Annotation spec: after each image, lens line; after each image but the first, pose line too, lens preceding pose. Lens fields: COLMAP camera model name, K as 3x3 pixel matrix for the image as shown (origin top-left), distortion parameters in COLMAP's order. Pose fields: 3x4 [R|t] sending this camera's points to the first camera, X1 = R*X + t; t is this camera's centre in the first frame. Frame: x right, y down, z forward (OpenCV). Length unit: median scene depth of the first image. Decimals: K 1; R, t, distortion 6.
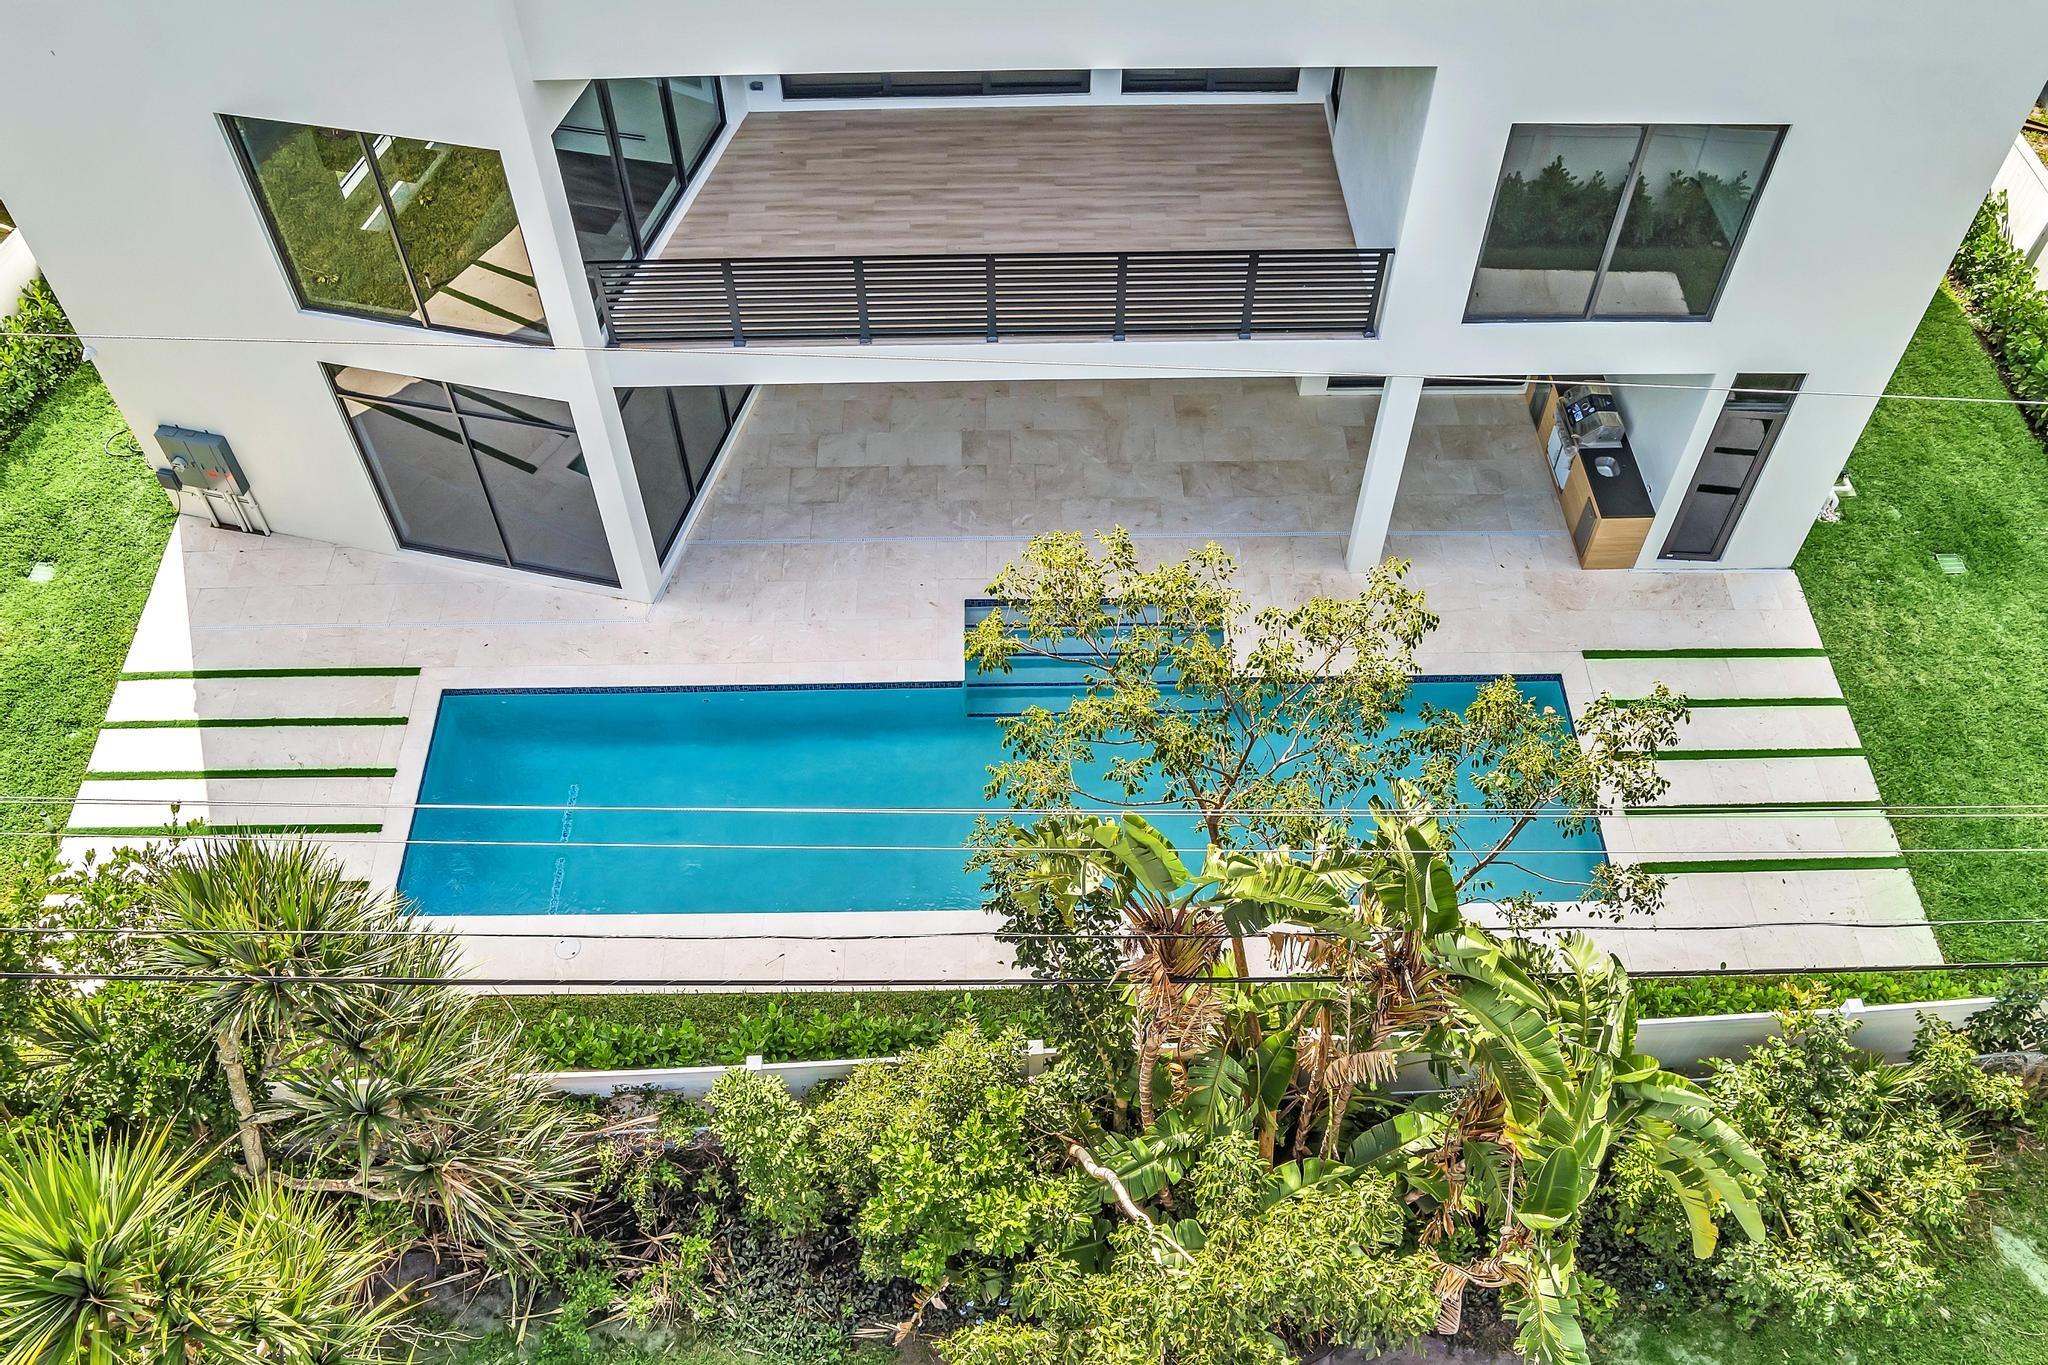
lens RADIAL K [[1662.6, 0, 1024.0], [0, 1662.6, 682.5], [0, 0, 1]] dist [-0.070959, 0.035903]
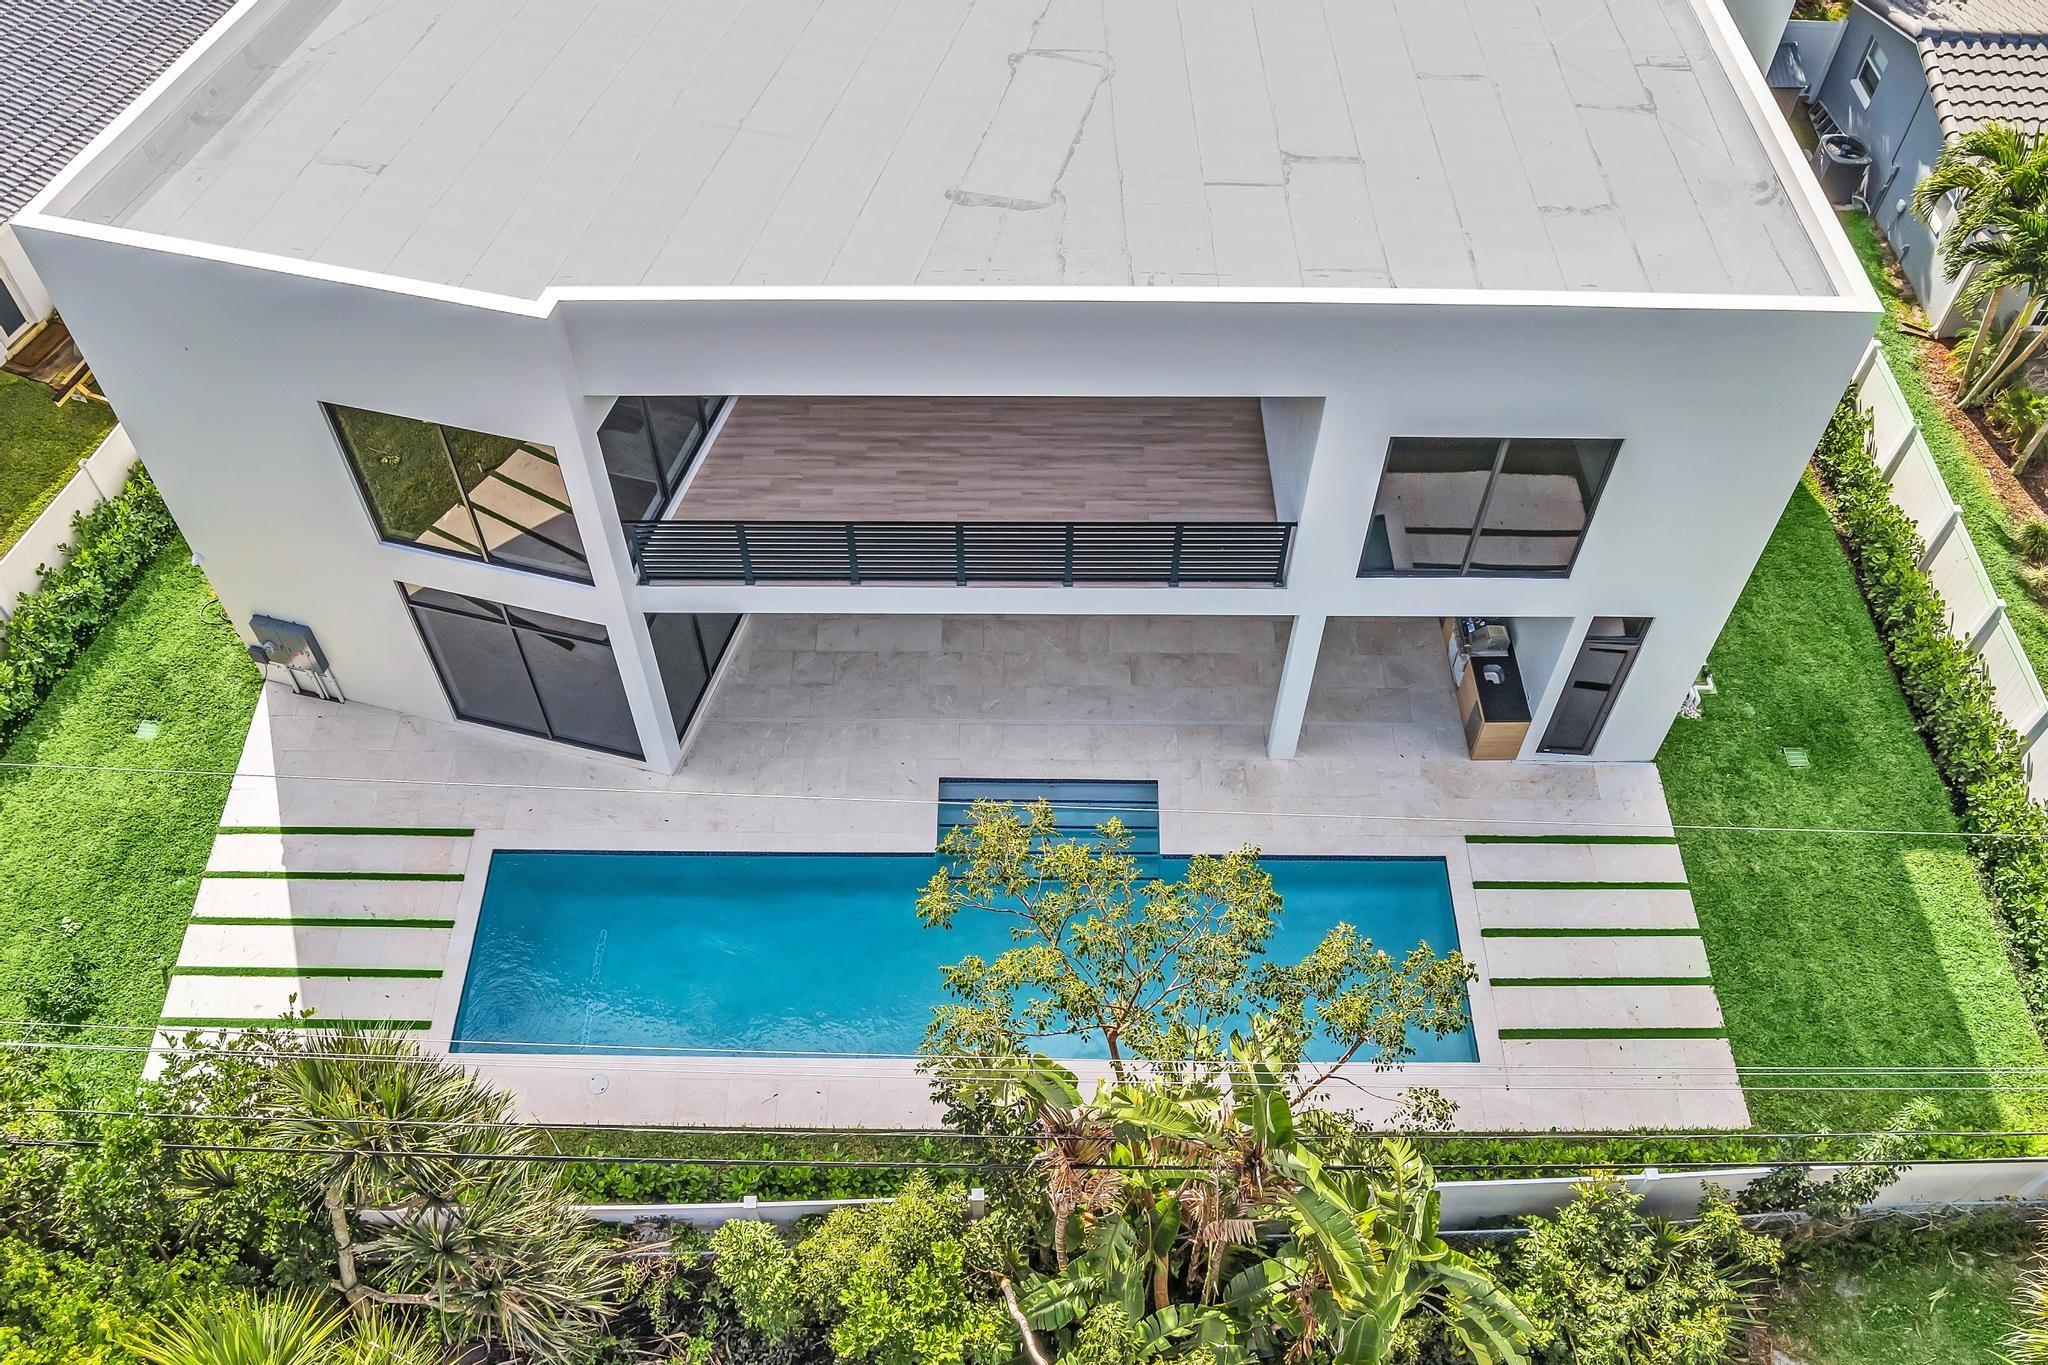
lens RADIAL K [[1659.4, 0, 1024.0], [0, 1659.4, 682.5], [0, 0, 1]] dist [-0.056760, 0.010542]
pose [[0.999763, 0.020741, -0.006616, 0.032541], [-0.020728, 0.999783, 0.002050, -0.128723], [0.006657, -0.001912, 0.999976, -0.179583]]
